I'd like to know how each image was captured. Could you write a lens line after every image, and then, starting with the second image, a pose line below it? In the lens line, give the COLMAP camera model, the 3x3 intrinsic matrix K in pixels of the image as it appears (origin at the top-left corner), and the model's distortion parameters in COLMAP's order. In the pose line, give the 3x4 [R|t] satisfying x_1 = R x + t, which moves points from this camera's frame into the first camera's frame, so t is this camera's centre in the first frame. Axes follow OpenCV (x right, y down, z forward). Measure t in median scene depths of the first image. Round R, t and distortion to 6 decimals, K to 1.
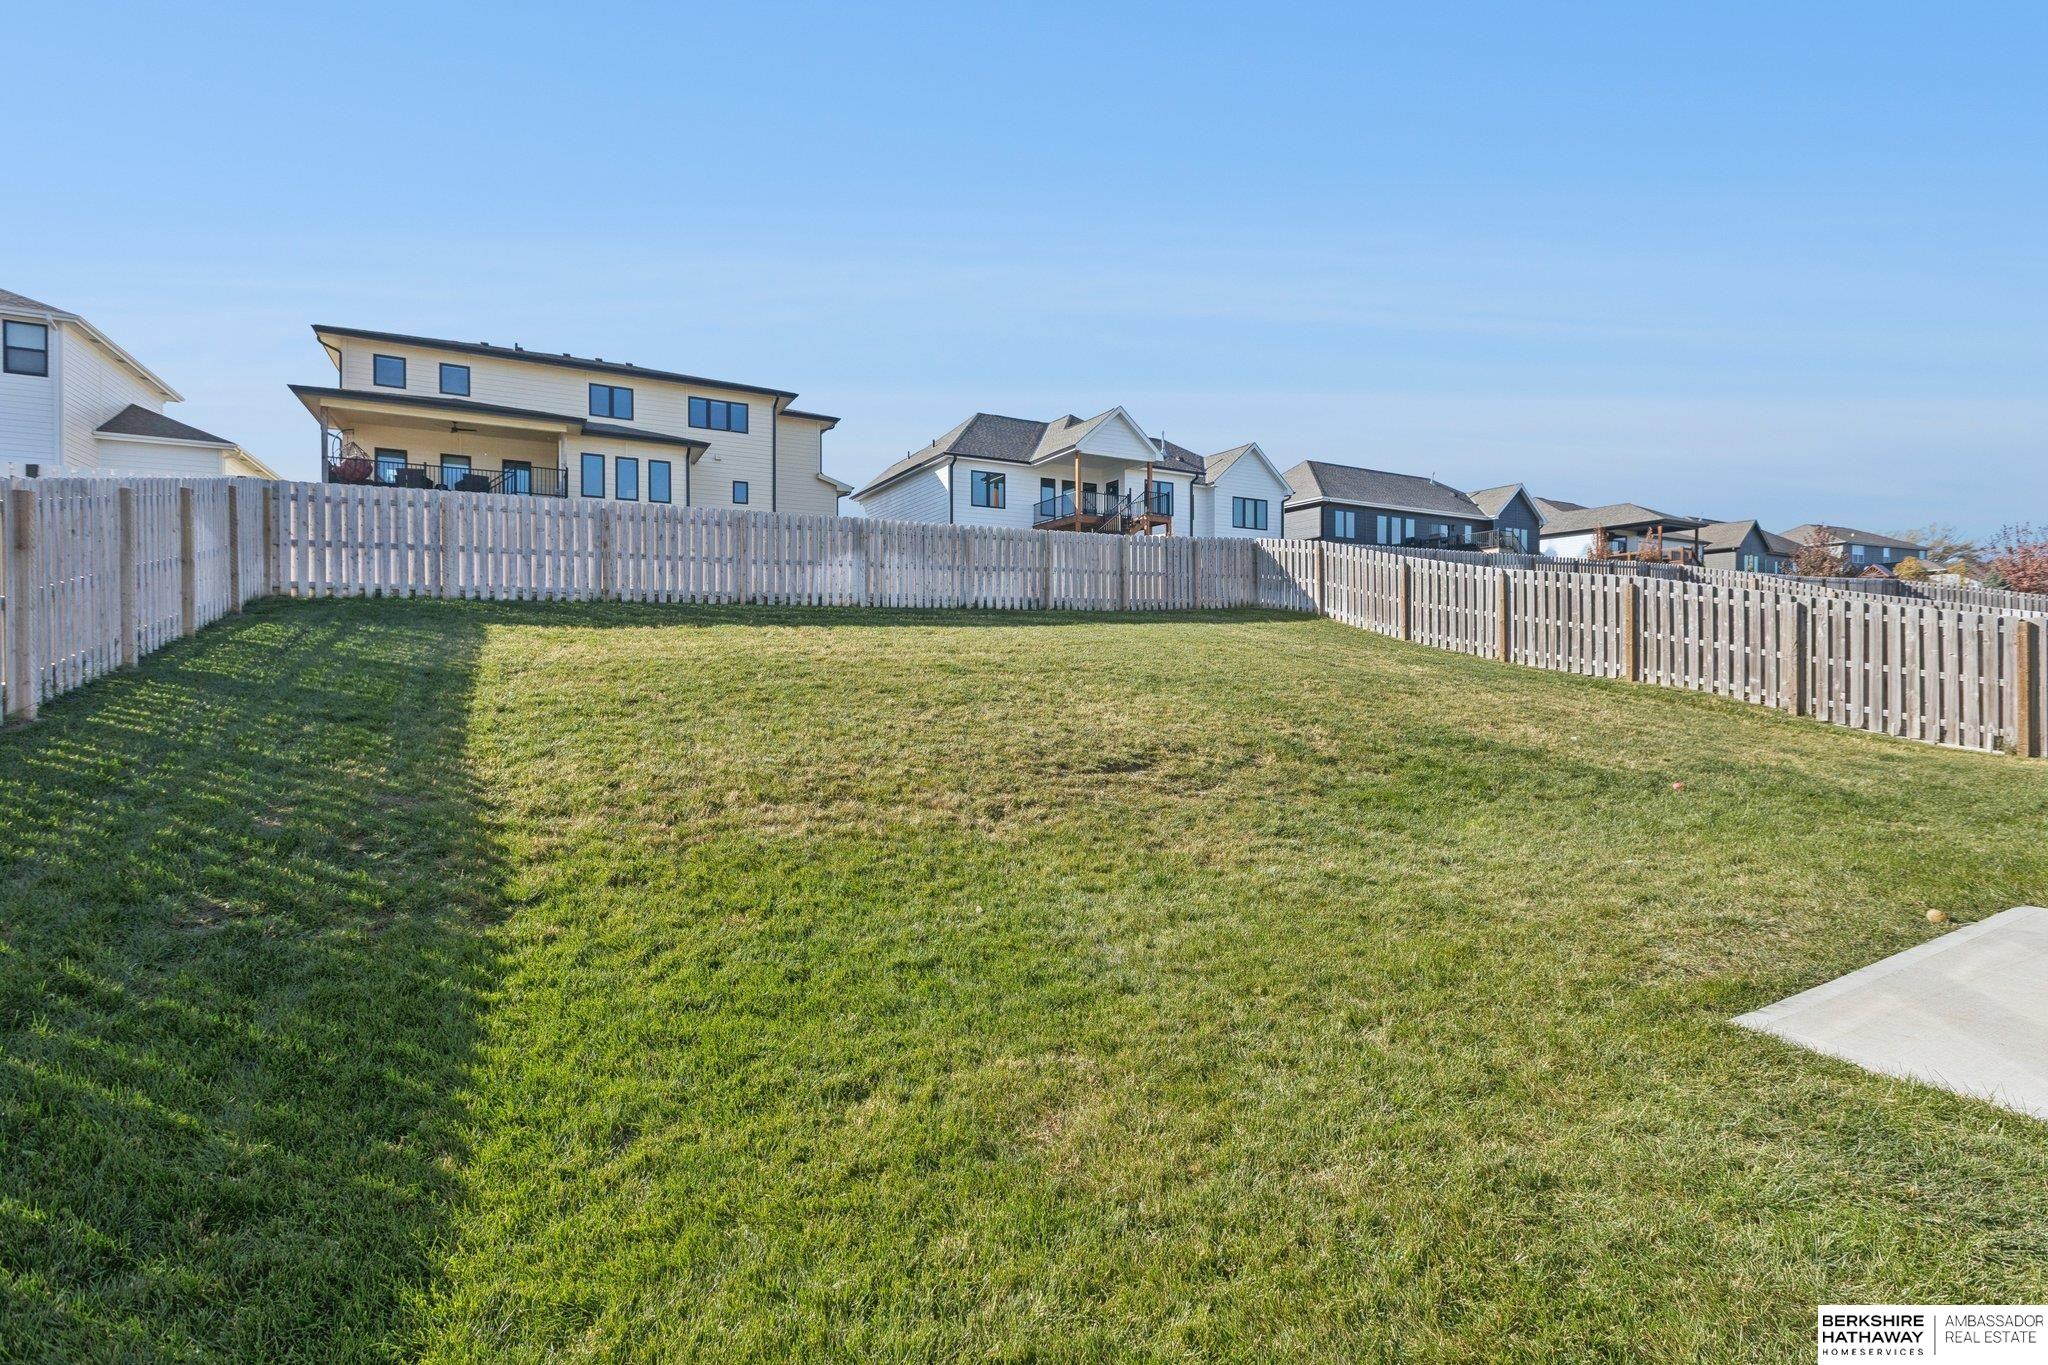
lens RADIAL K [[926.3, 0, 1027.4], [0, 926.3, 668.8], [0, 0, 1]] dist [-0.000971, 0.000826]
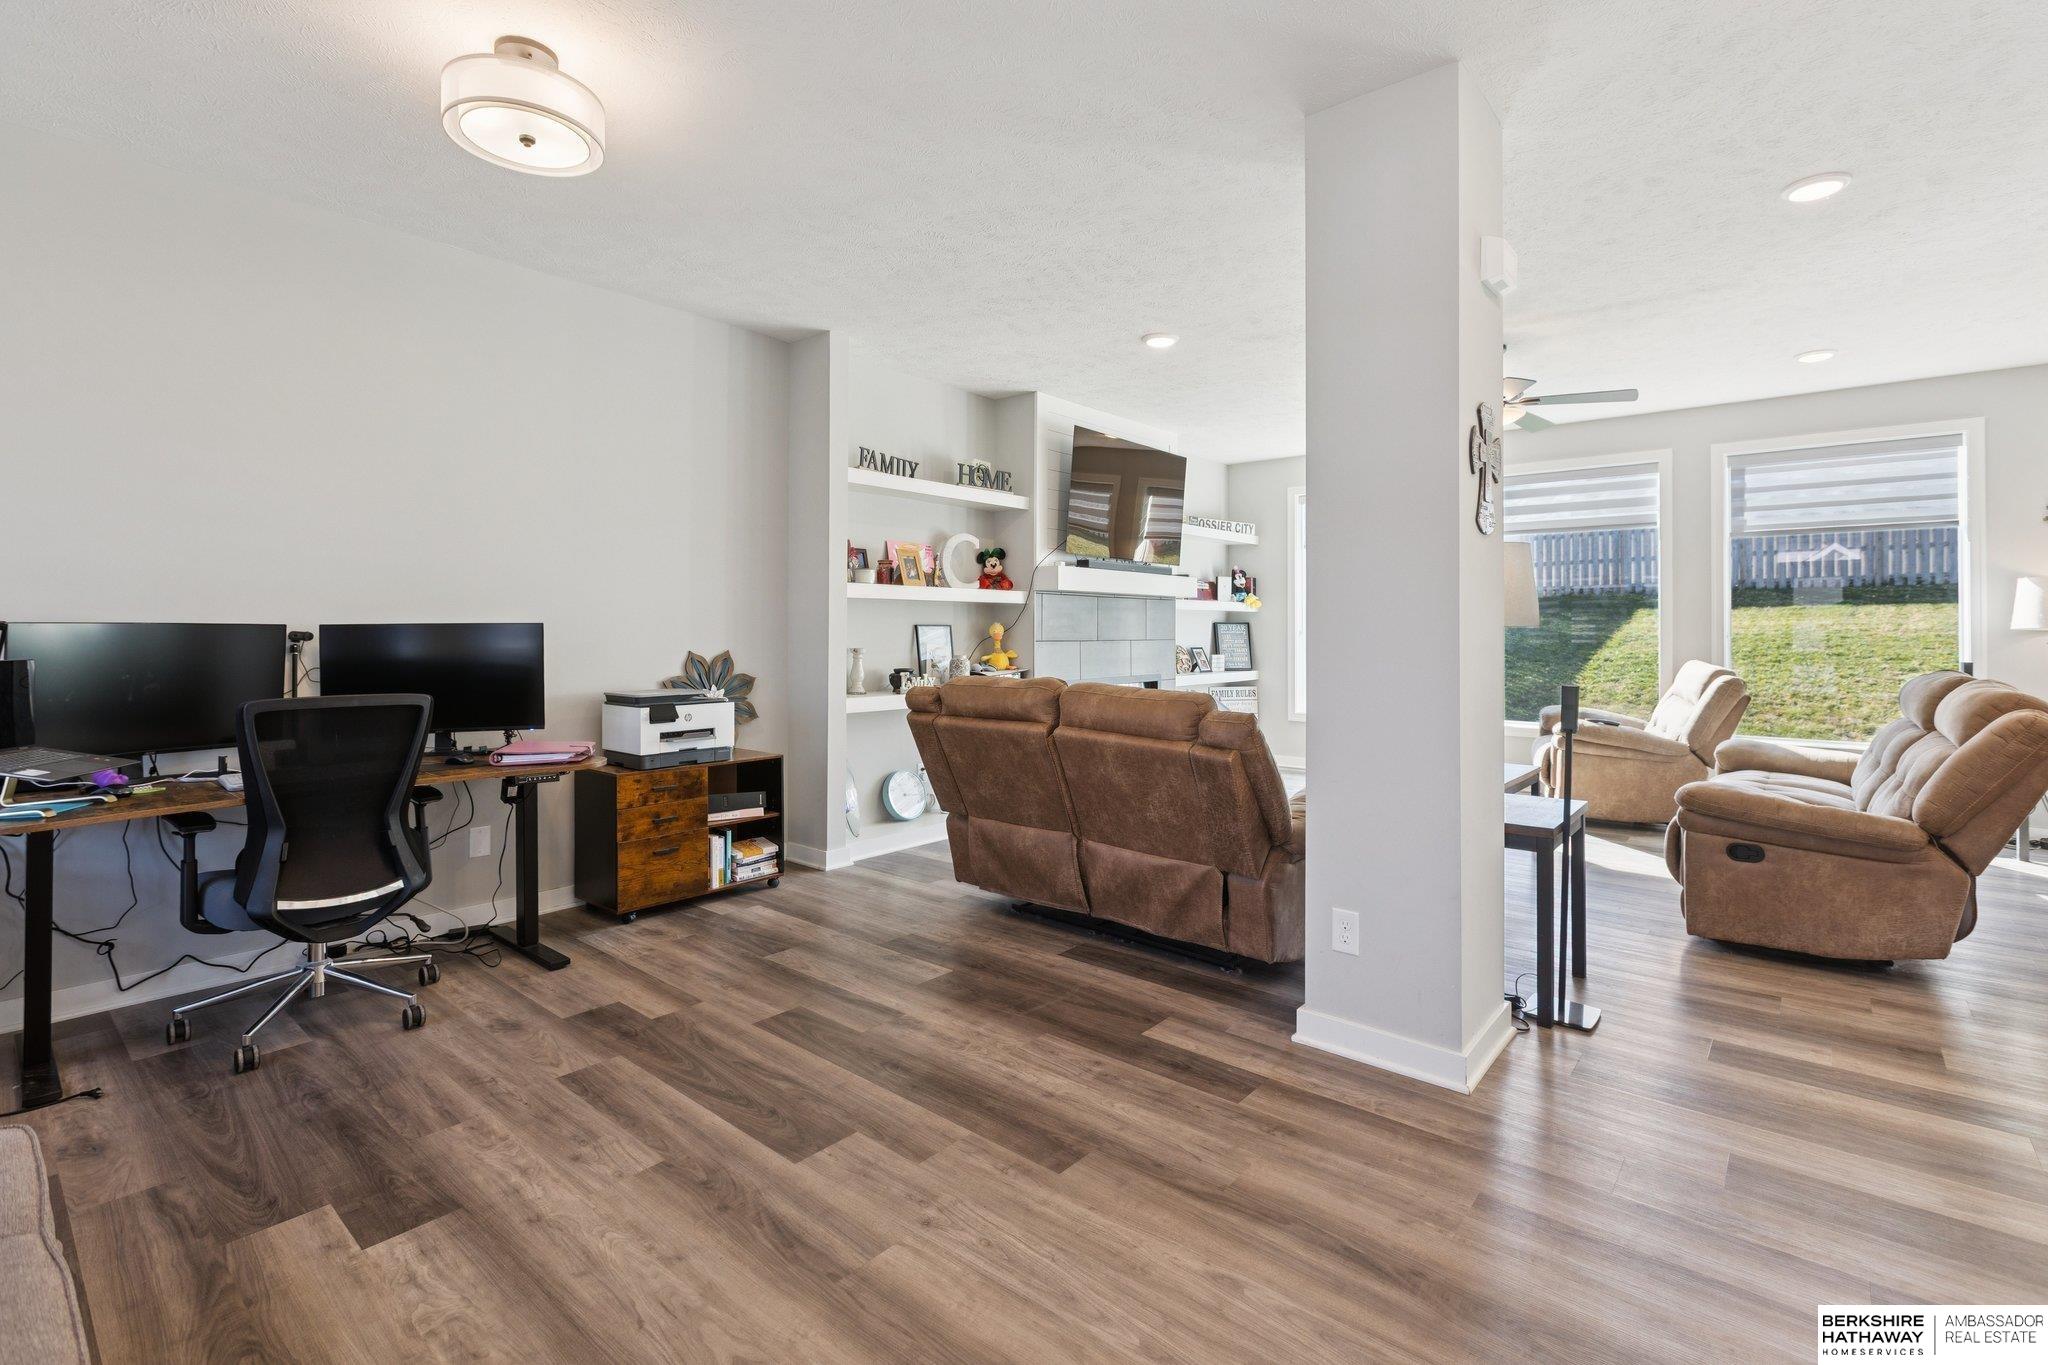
lens RADIAL K [[926.3, 0, 1019.3], [0, 926.3, 629.2], [0, 0, 1]] dist [-0.000971, 0.000826]
pose [[0.347248, 0.002241, -0.937771, 0.466266], [-0.010979, 0.999938, -0.001676, -0.002247], [0.937709, 0.010877, 0.347251, -0.471766]]
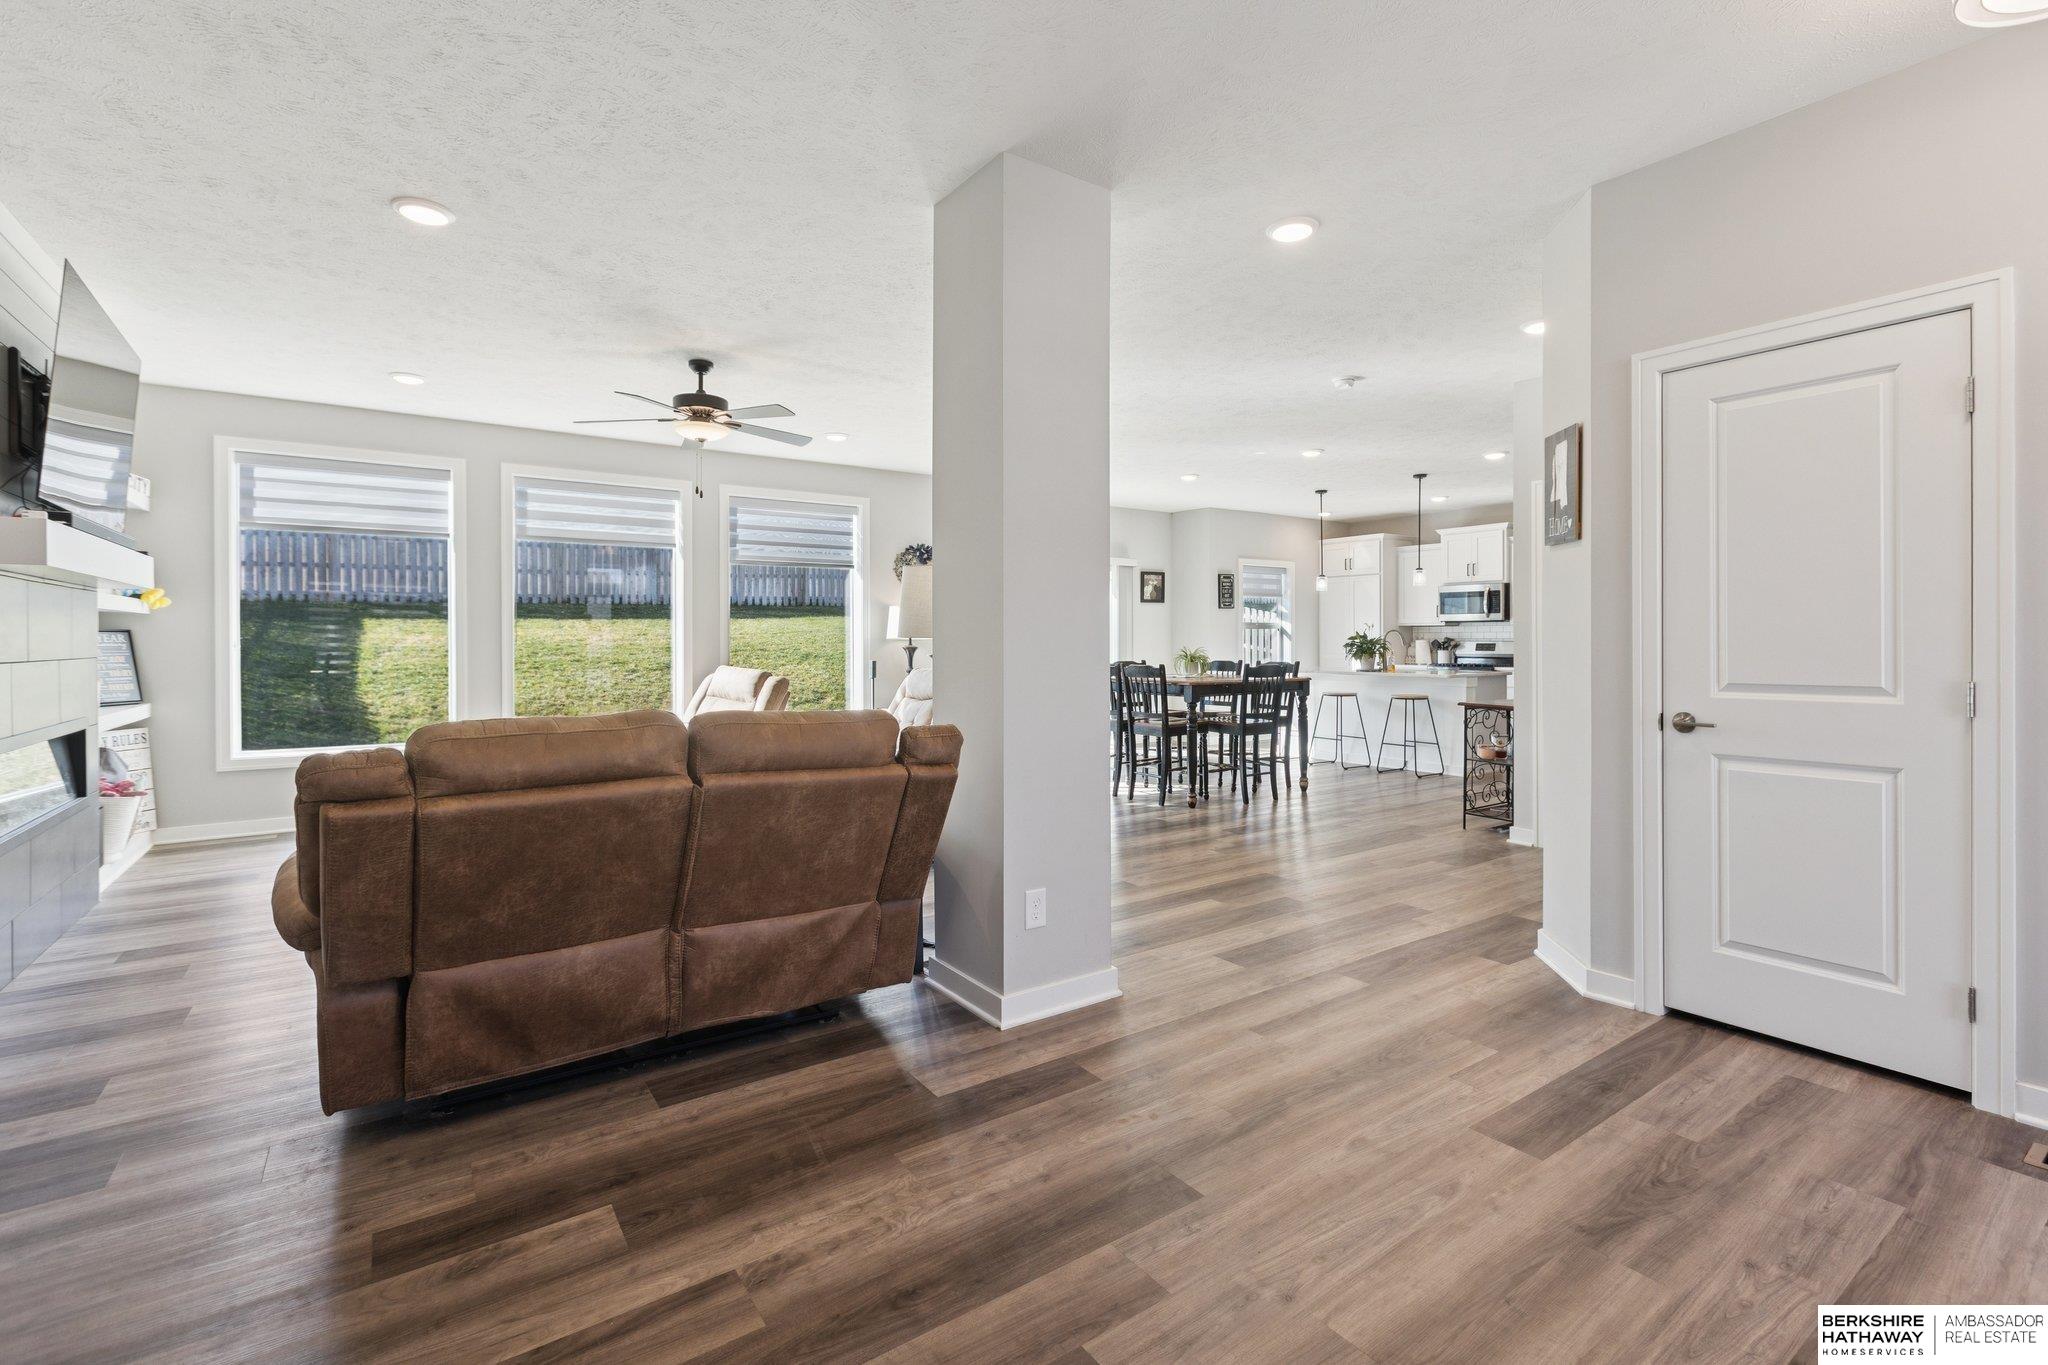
lens RADIAL K [[926.3, 0, 1041.8], [0, 926.3, 648.7], [0, 0, 1]] dist [-0.000971, 0.000826]
pose [[0.993660, -0.001715, 0.112416, 0.303197], [0.001643, 0.999998, 0.000728, -0.001126], [-0.112417, -0.000538, 0.993661, -0.547295]]
